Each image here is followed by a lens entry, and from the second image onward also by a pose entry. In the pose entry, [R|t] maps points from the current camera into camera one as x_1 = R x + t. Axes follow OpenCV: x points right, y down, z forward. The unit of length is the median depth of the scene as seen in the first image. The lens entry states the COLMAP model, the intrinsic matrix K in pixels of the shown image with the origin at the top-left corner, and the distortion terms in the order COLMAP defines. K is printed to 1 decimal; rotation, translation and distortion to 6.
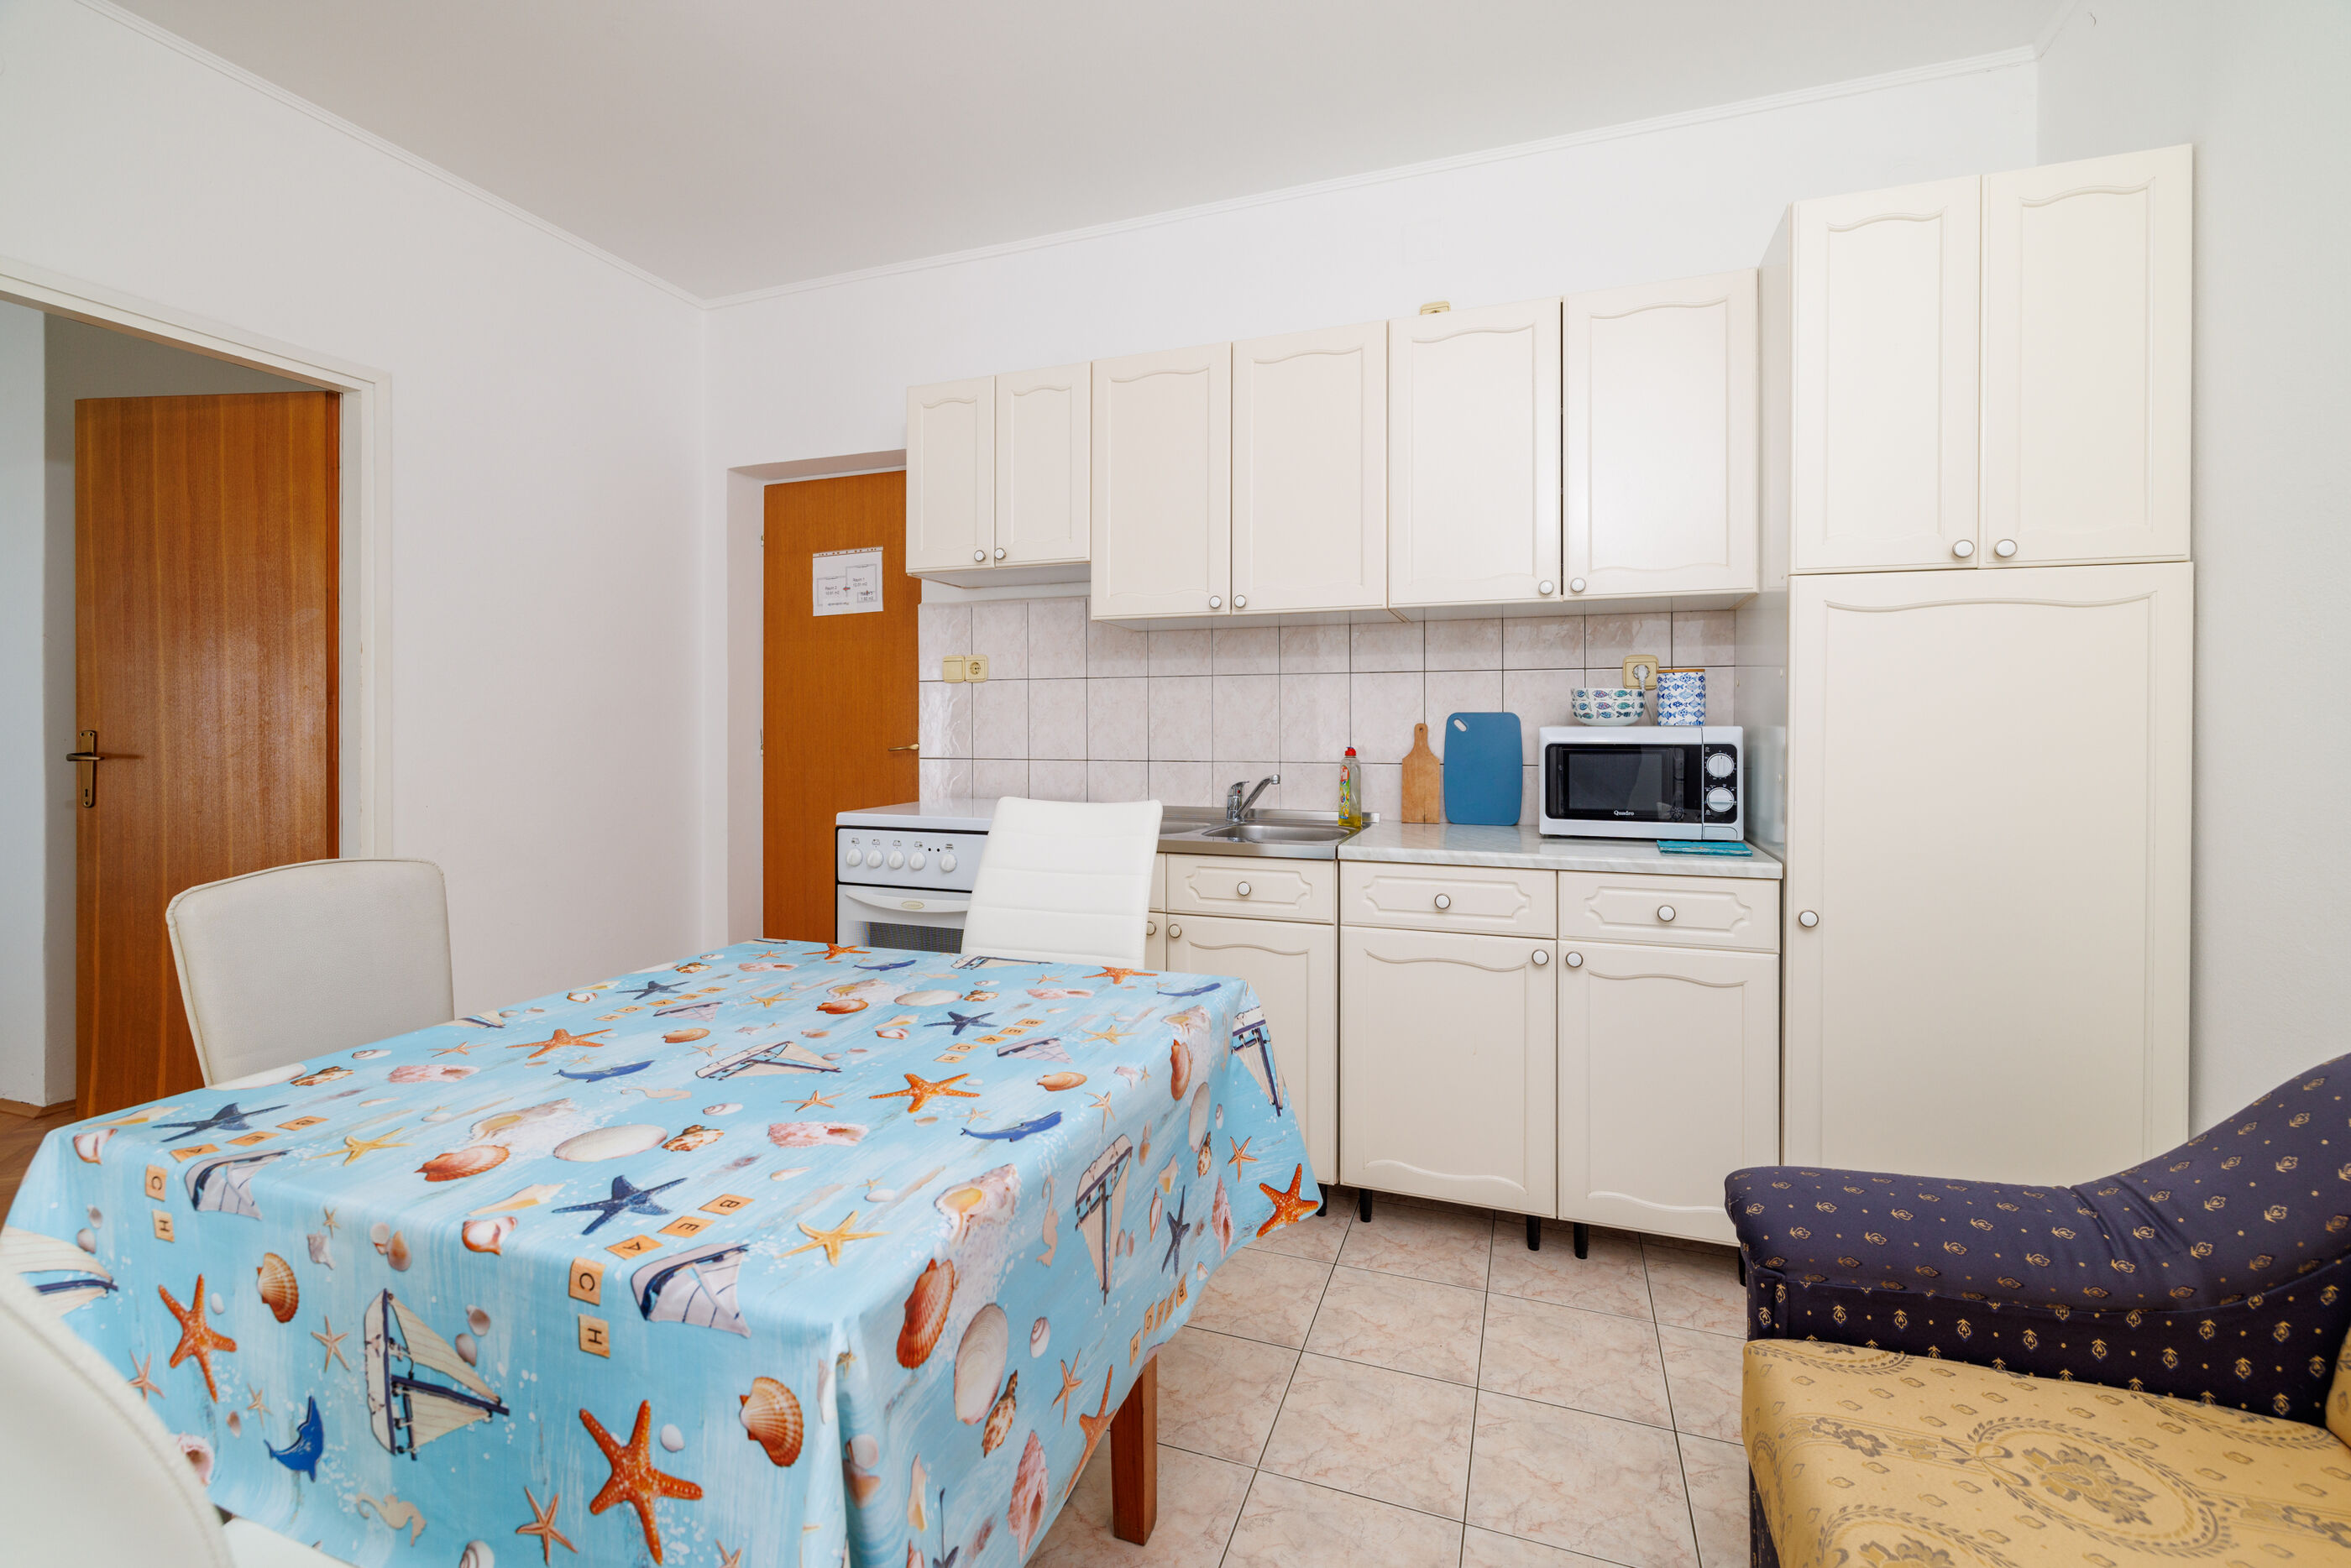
lens RADIAL K [[1040.3, 0, 1236.3], [0, 1040.3, 754.6], [0, 0, 1]] dist [0.000953, 0.003188]
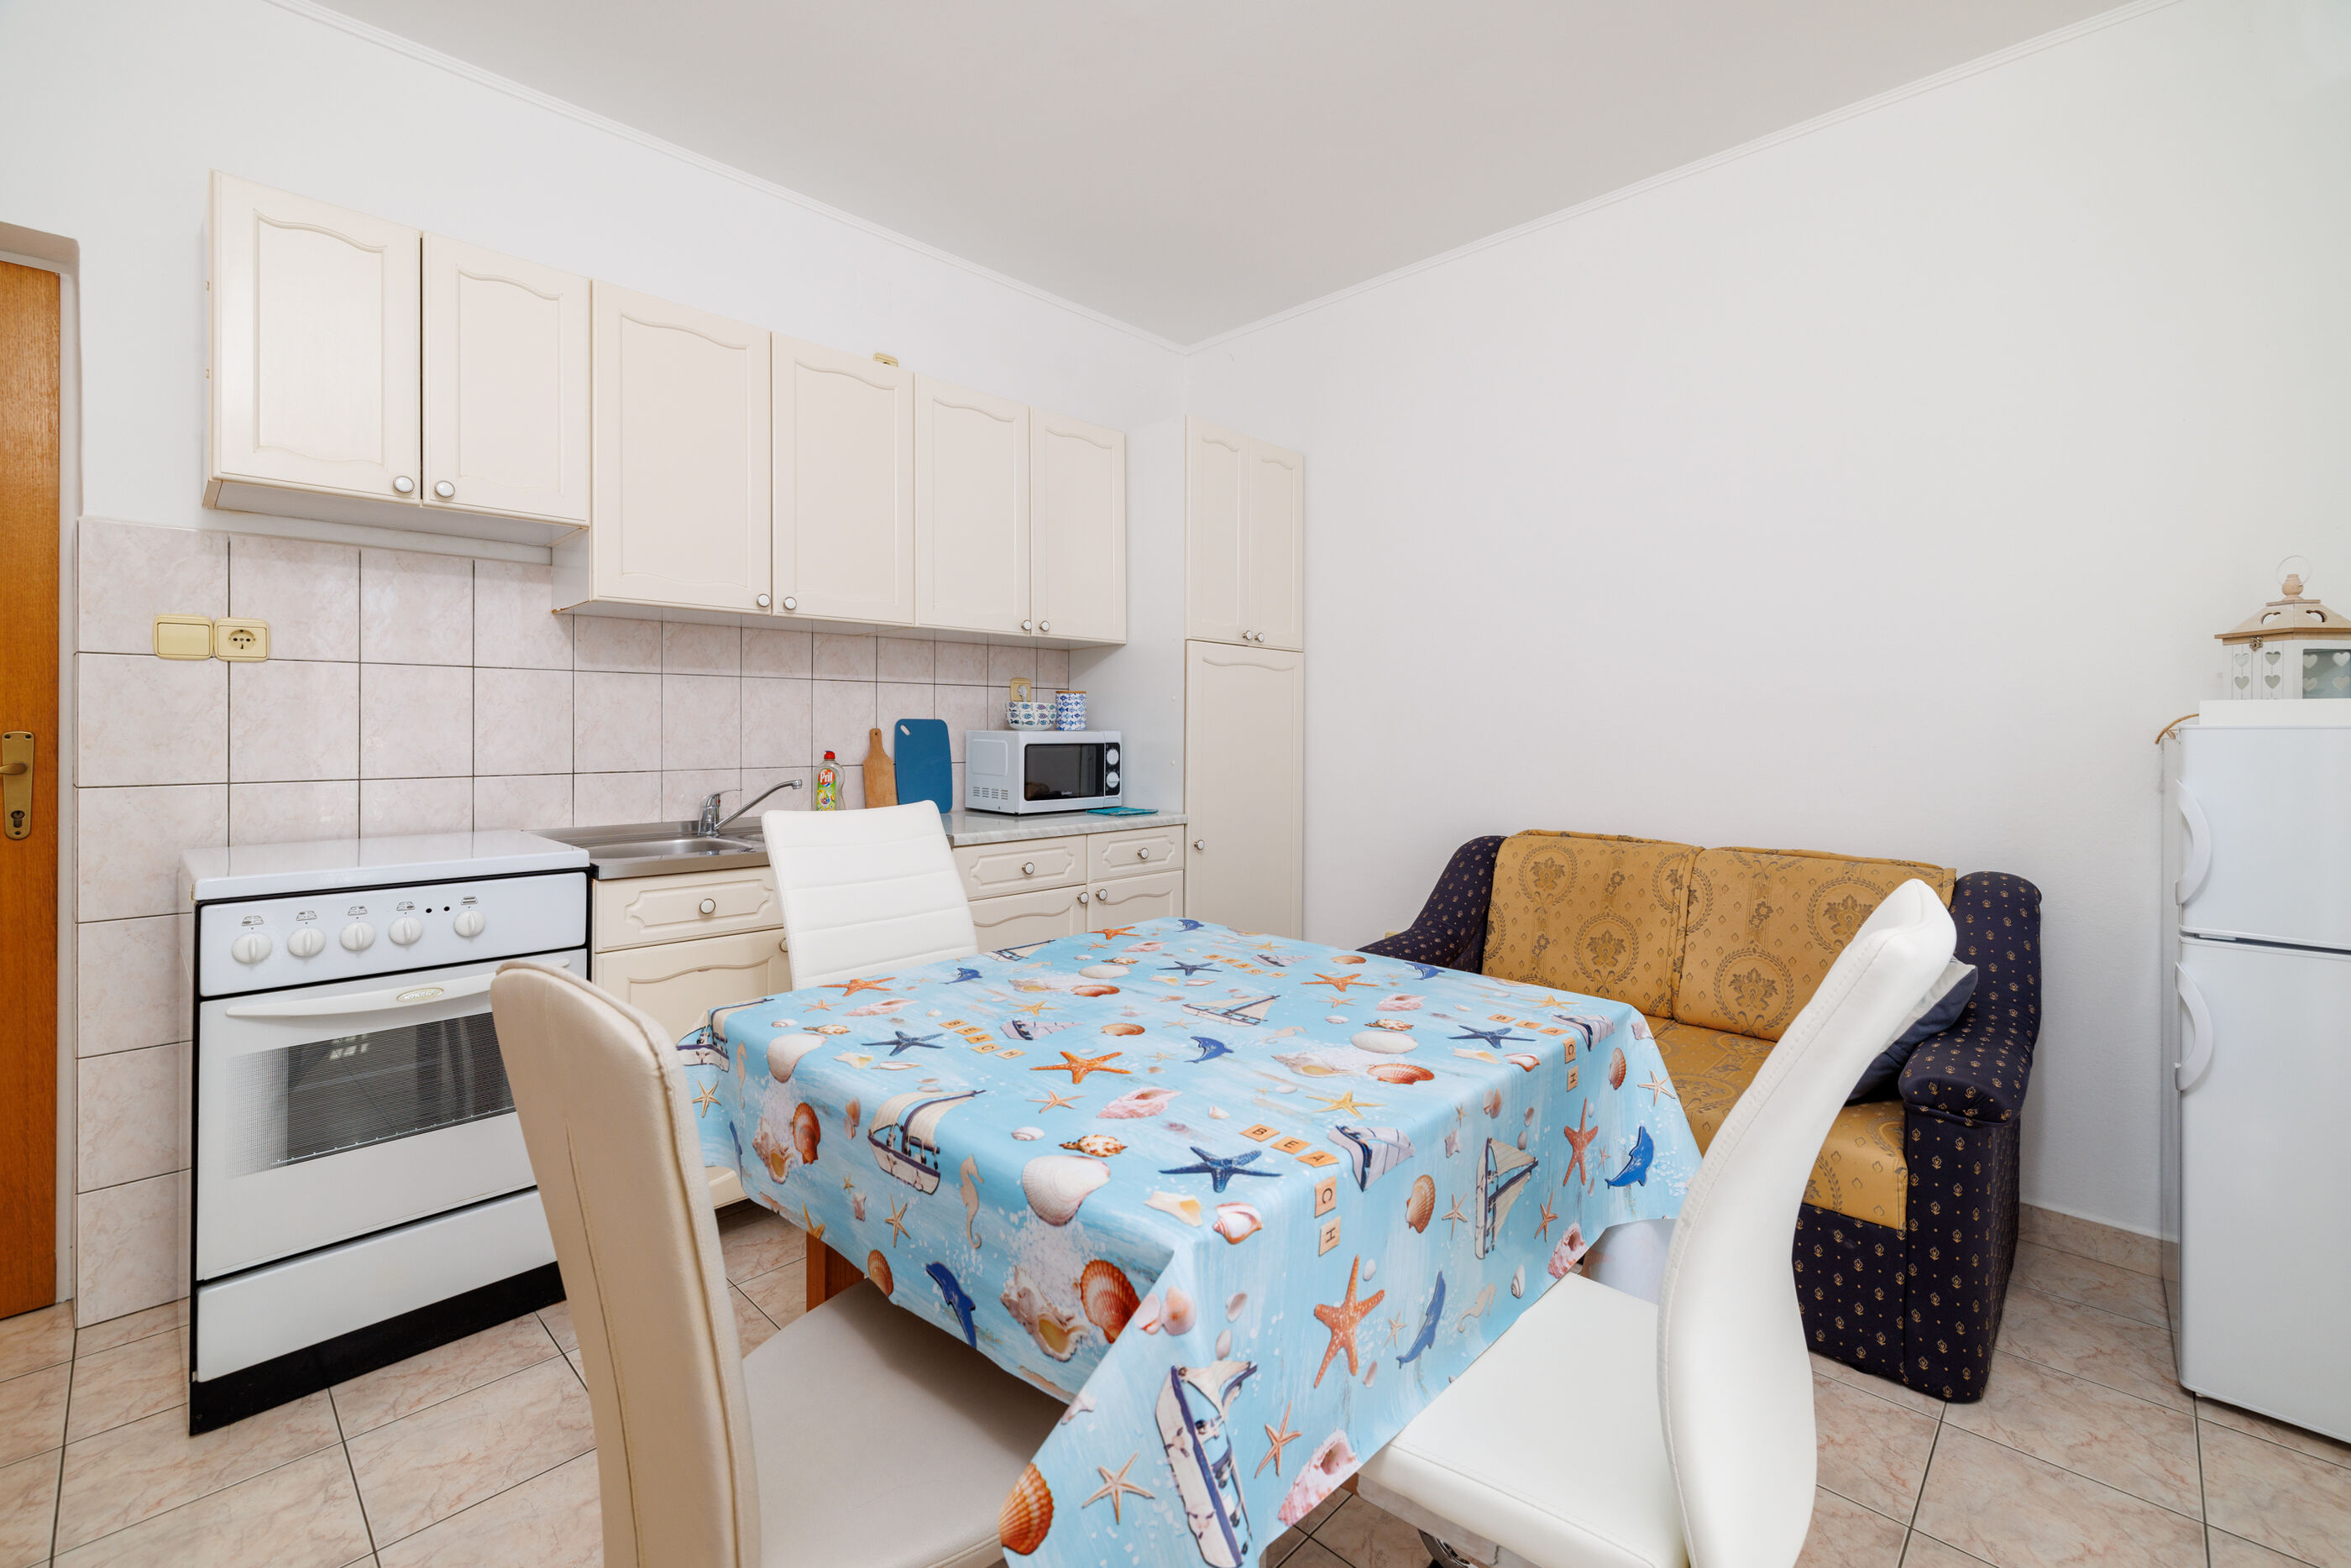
lens RADIAL K [[1040.3, 0, 1181.1], [0, 1040.3, 742.4], [0, 0, 1]] dist [0.000953, 0.003188]
pose [[0.396313, -0.010970, 0.918050, -0.852271], [0.023509, 0.999722, 0.001797, -0.010852], [-0.917815, 0.020870, 0.396460, 0.316239]]
